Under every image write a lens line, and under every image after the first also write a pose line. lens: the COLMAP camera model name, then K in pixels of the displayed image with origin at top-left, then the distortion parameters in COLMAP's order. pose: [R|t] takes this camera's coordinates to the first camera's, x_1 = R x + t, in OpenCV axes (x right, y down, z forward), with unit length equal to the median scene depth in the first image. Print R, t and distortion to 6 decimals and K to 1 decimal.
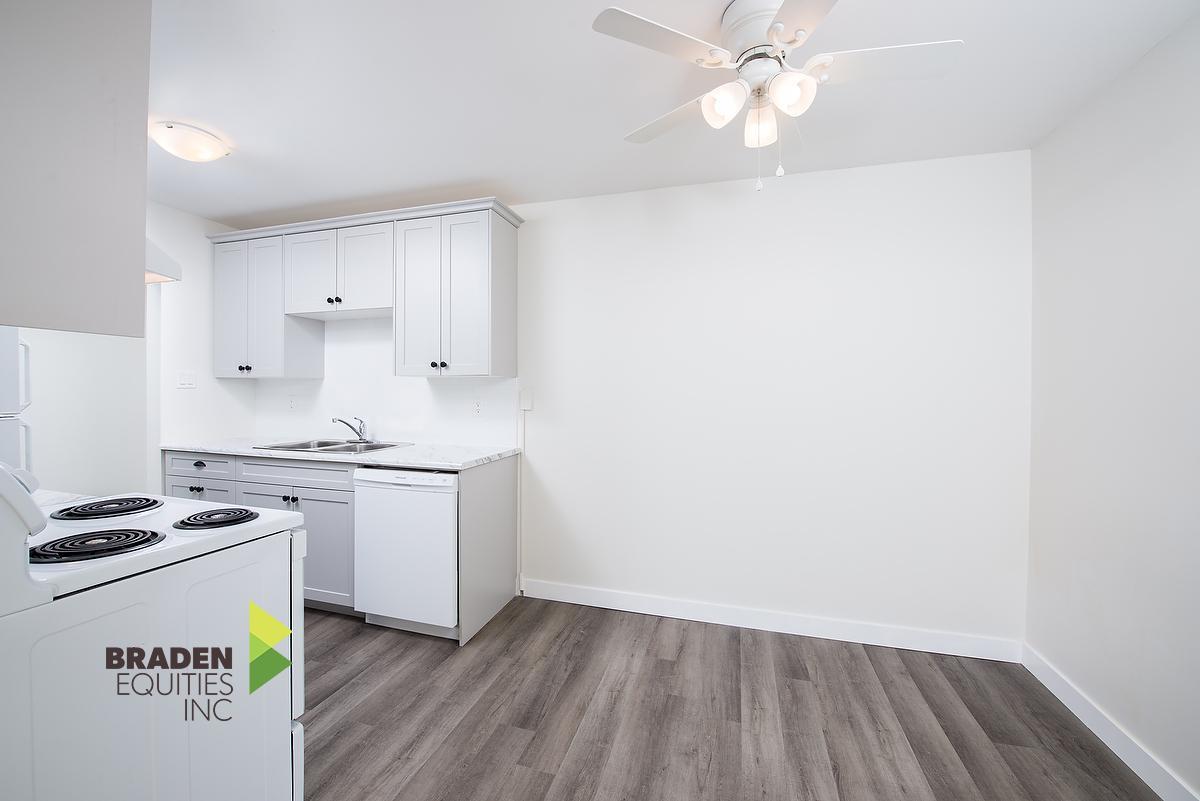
lens RADIAL K [[474.5, 0, 611.8], [0, 474.5, 393.8], [0, 0, 1]] dist [0.003938, 0.000000]
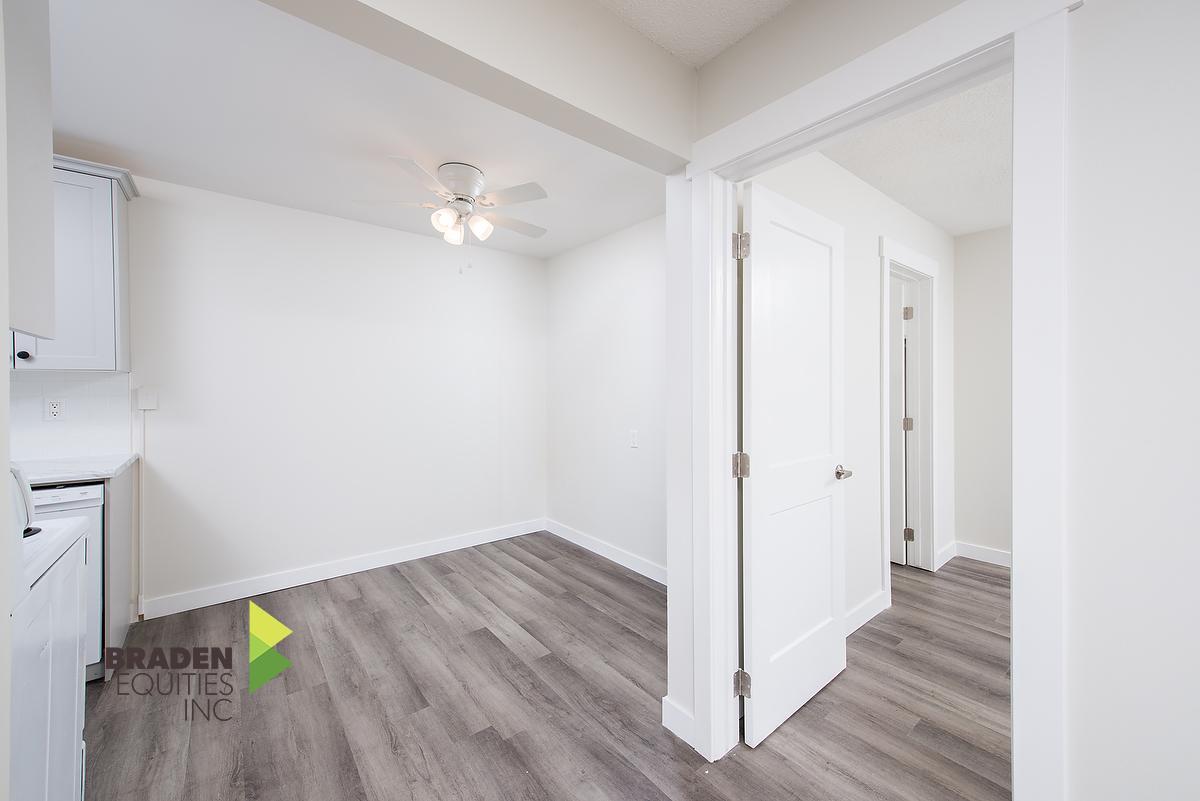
lens RADIAL K [[474.5, 0, 603.3], [0, 474.5, 372.4], [0, 0, 1]] dist [0.003938, 0.000000]
pose [[0.583531, 0.006116, 0.812068, -0.561590], [0.010676, 0.999827, -0.015202, -0.015874], [-0.812021, 0.017540, 0.583365, -0.301920]]
